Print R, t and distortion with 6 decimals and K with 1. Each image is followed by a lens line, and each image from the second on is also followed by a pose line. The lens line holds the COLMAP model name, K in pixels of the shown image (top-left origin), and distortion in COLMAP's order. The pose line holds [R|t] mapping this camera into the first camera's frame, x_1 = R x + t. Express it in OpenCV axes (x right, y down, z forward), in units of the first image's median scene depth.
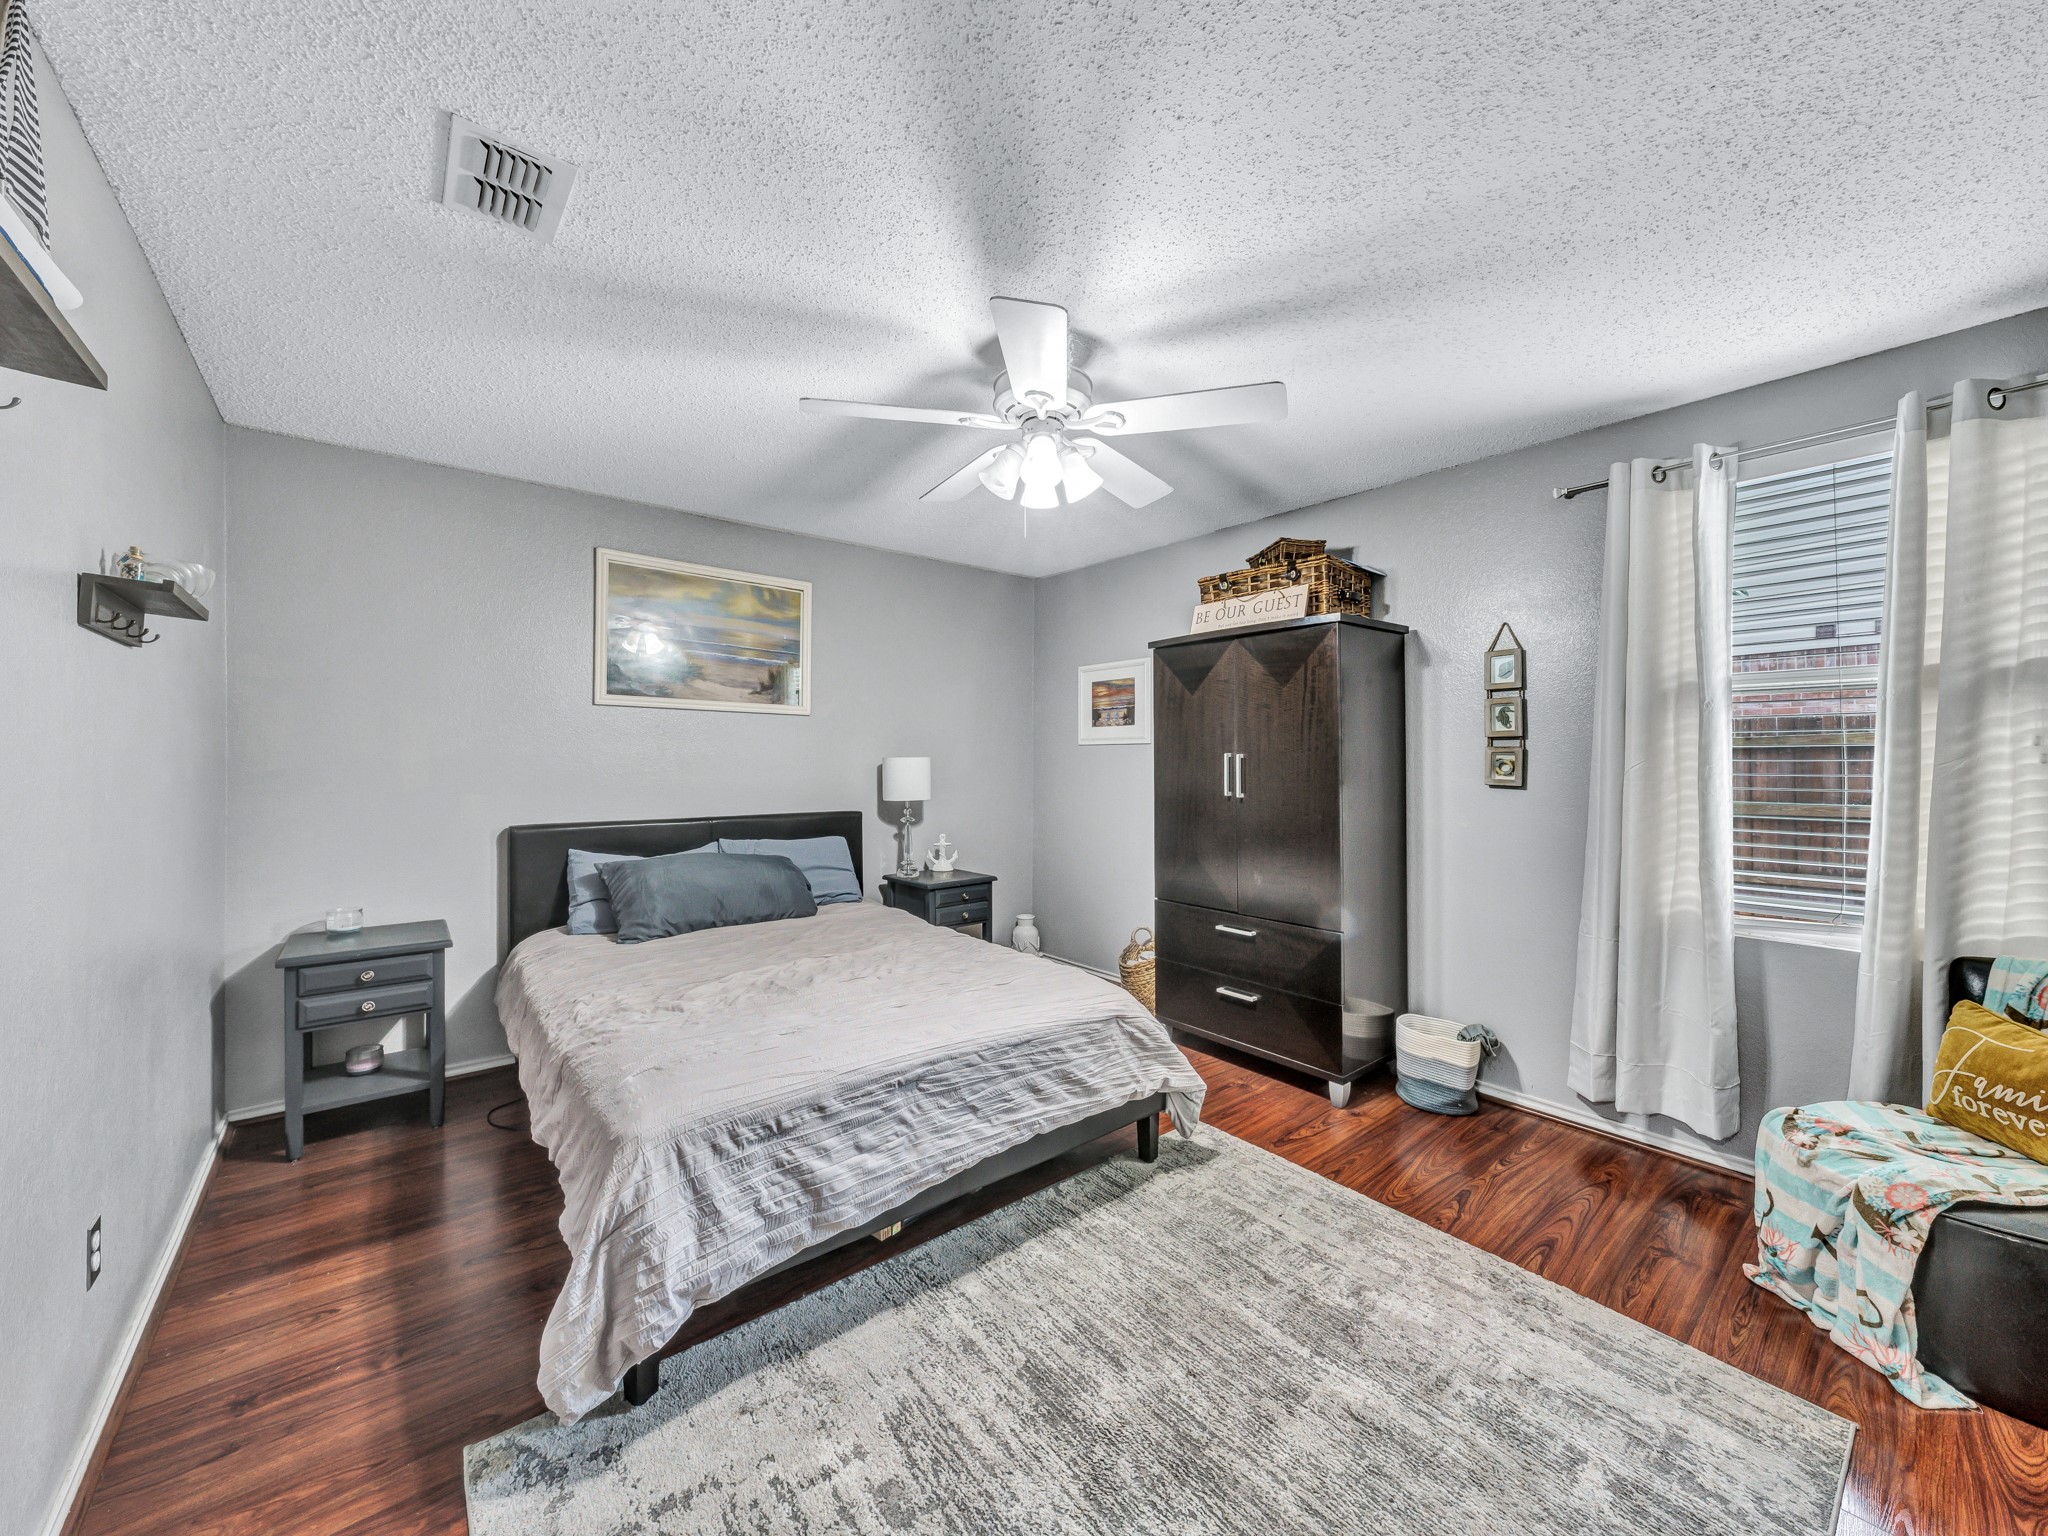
lens RADIAL K [[783.1, 0, 1034.5], [0, 783.1, 751.8], [0, 0, 1]] dist [-0.000120, -0.000236]
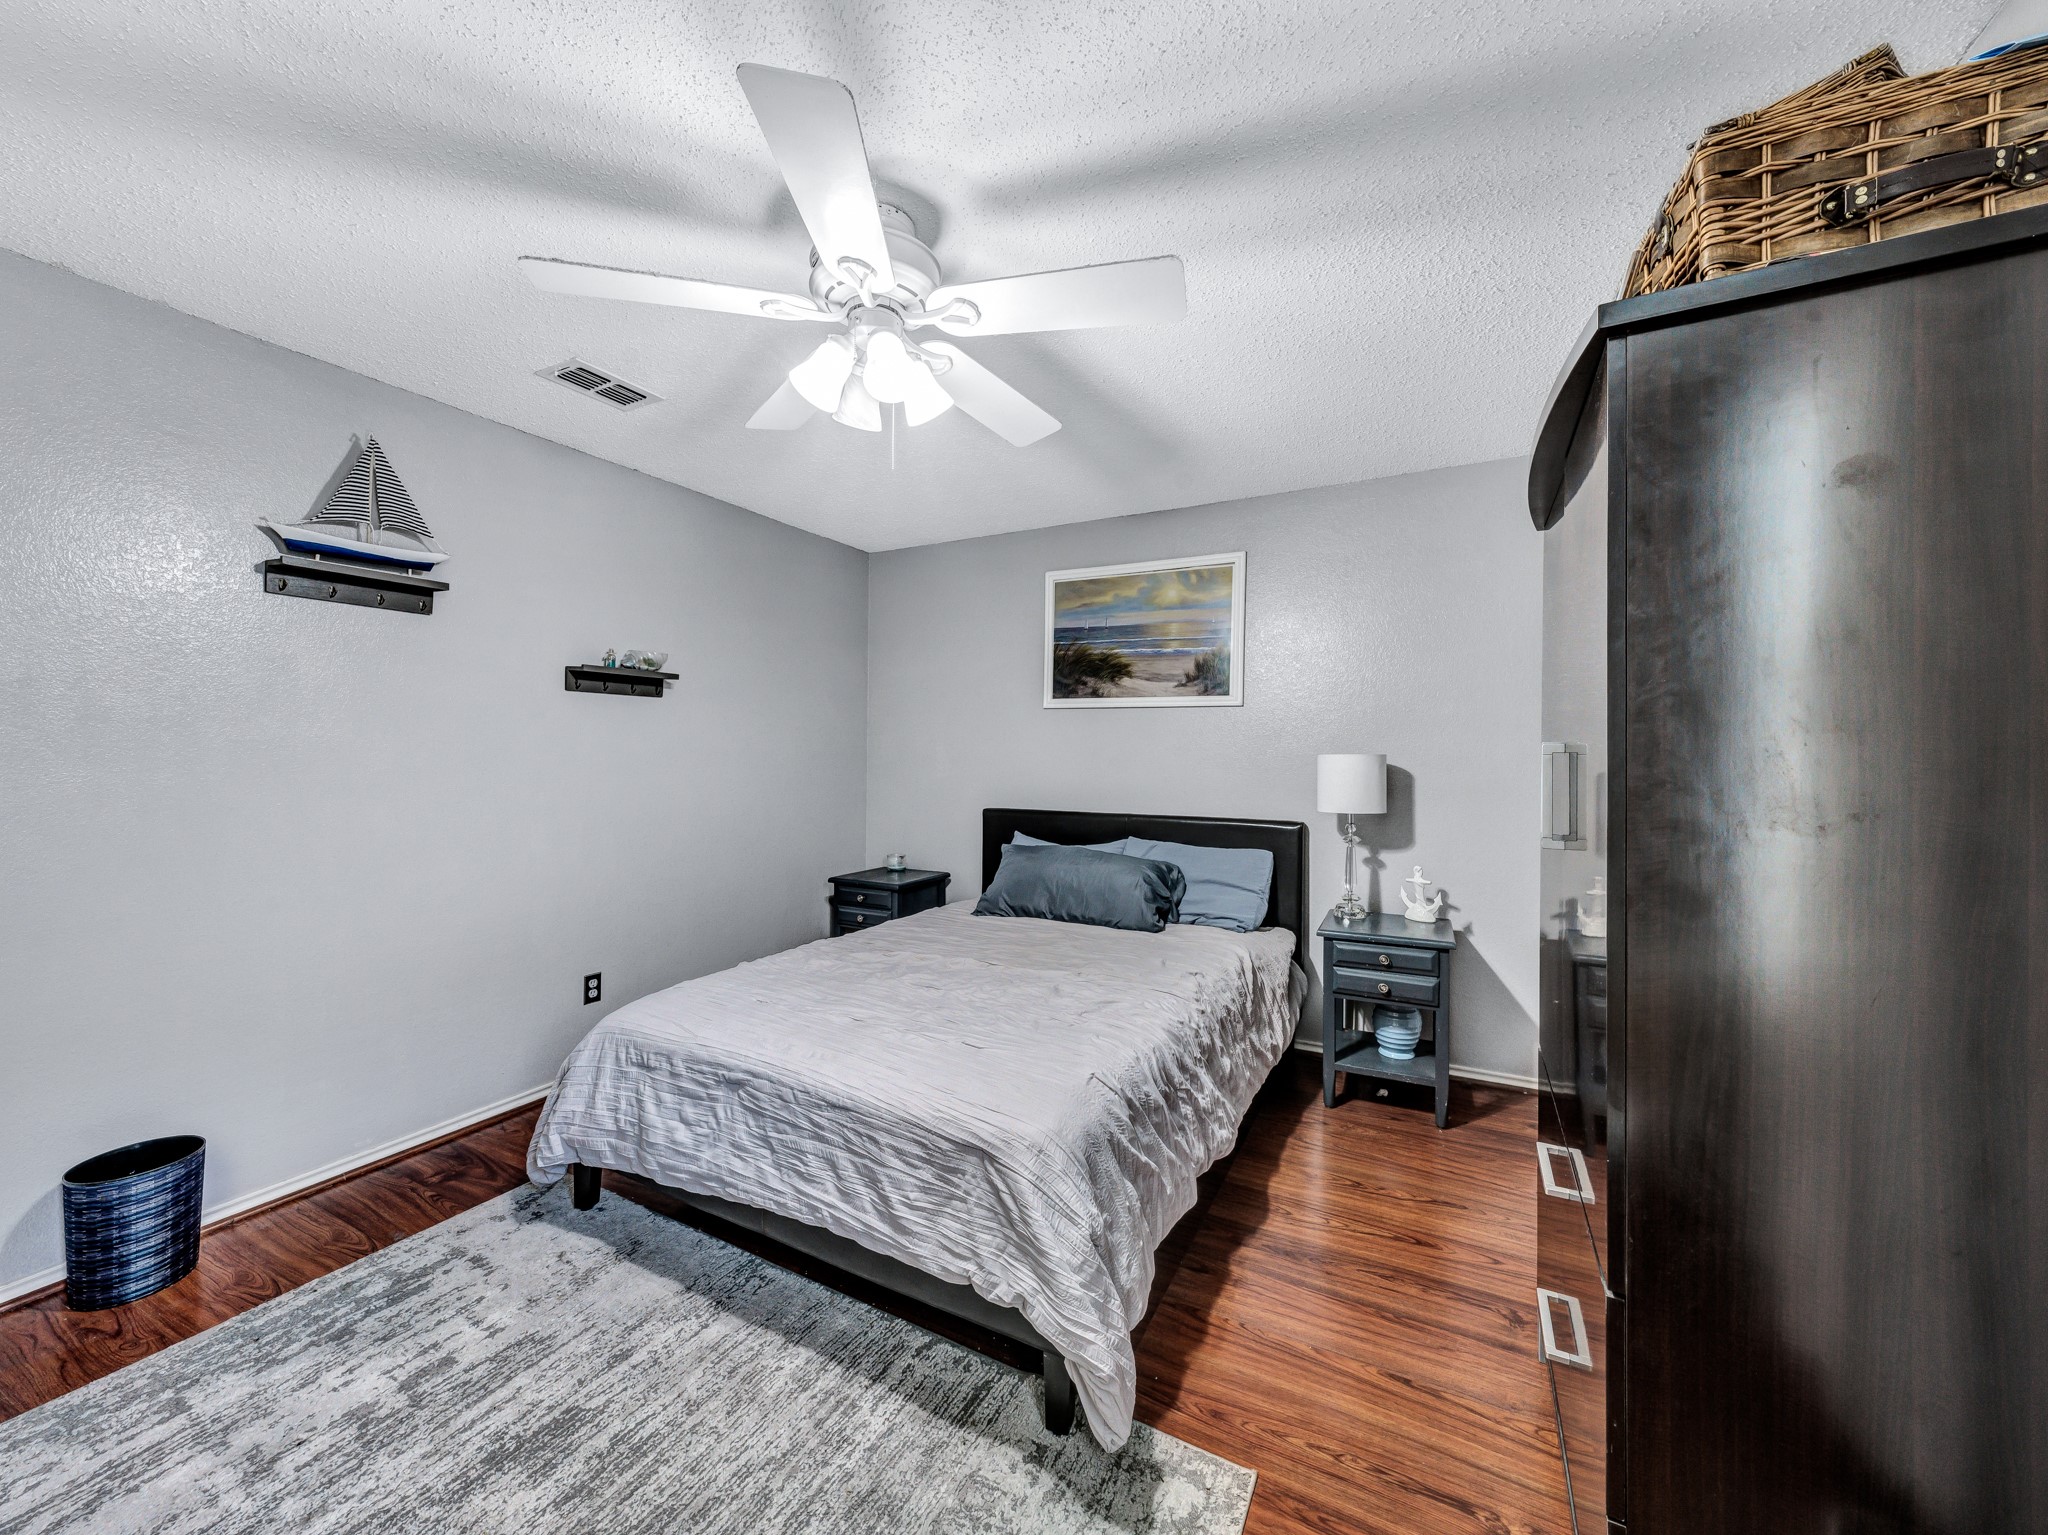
lens RADIAL K [[783.1, 0, 1034.5], [0, 783.1, 751.3], [0, 0, 1]] dist [-0.000120, -0.000236]
pose [[0.380916, -0.002198, -0.924607, 0.853550], [0.001817, 0.999997, -0.001629, 0.009043], [0.924608, -0.001059, 0.380919, 0.933582]]
